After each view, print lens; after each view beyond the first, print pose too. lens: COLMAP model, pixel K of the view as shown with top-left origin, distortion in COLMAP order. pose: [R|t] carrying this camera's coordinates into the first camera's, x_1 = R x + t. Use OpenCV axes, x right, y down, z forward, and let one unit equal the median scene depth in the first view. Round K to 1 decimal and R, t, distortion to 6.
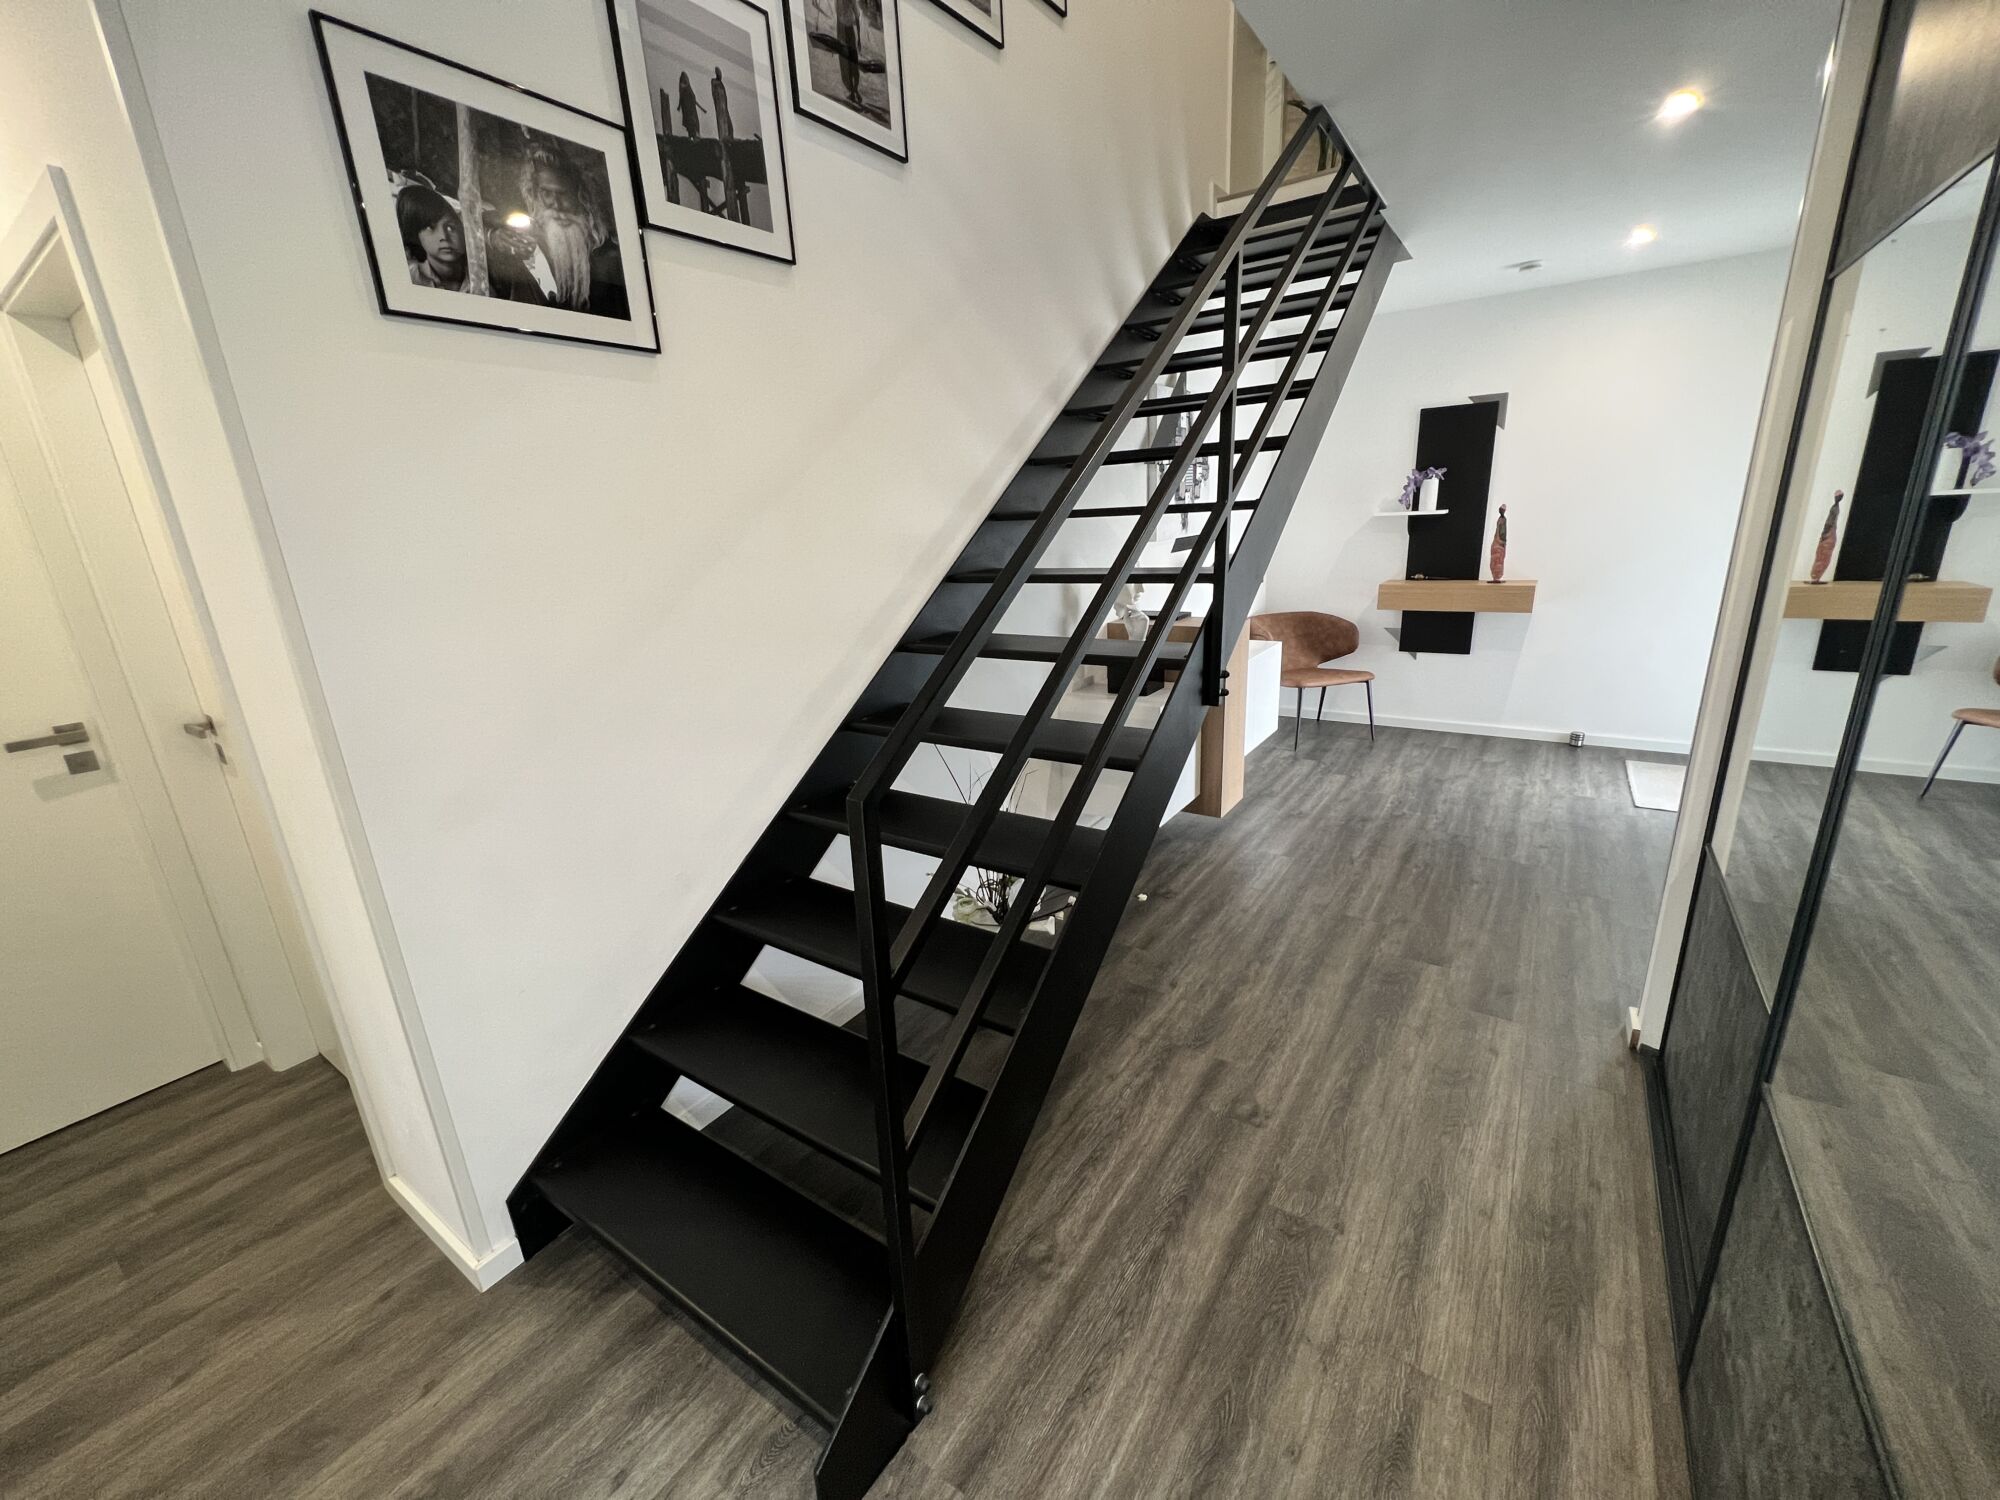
lens RADIAL K [[796.3, 0, 1000.0], [0, 796.3, 750.0], [0, 0, 1]] dist [-0.000731, -0.000058]
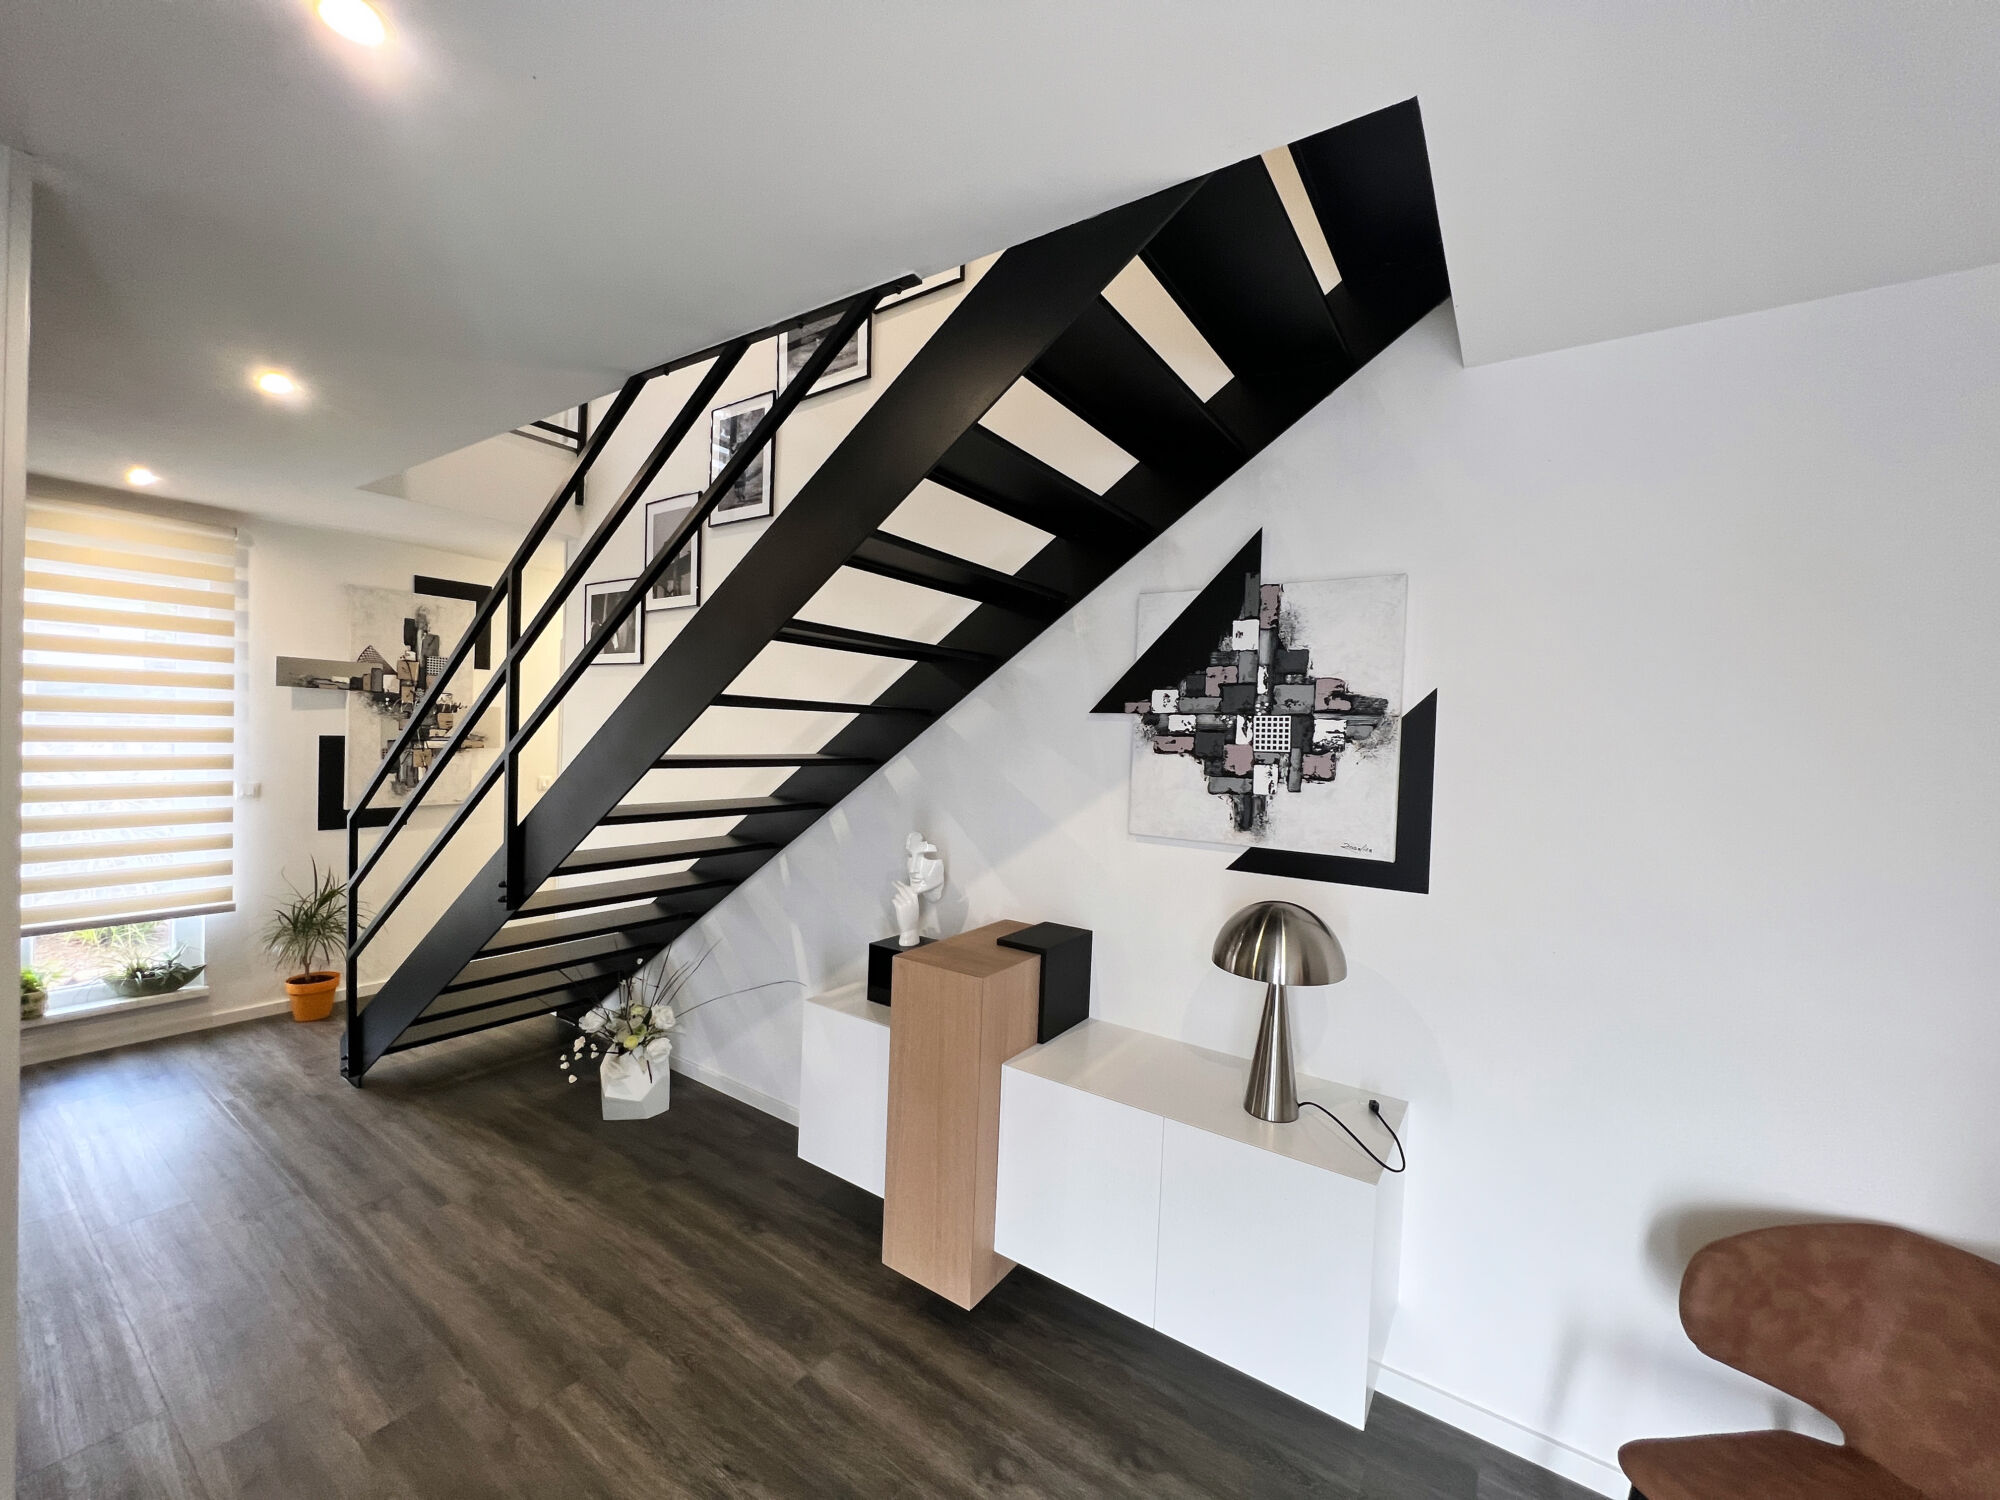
lens RADIAL K [[796.3, 0, 1000.0], [0, 796.3, 750.0], [0, 0, 1]] dist [-0.000731, -0.000058]
pose [[-0.002996, 0.071547, -0.997433, 1.371311], [-0.322585, 0.944045, 0.068686, -0.570541], [0.946536, 0.321963, 0.020252, 1.511691]]
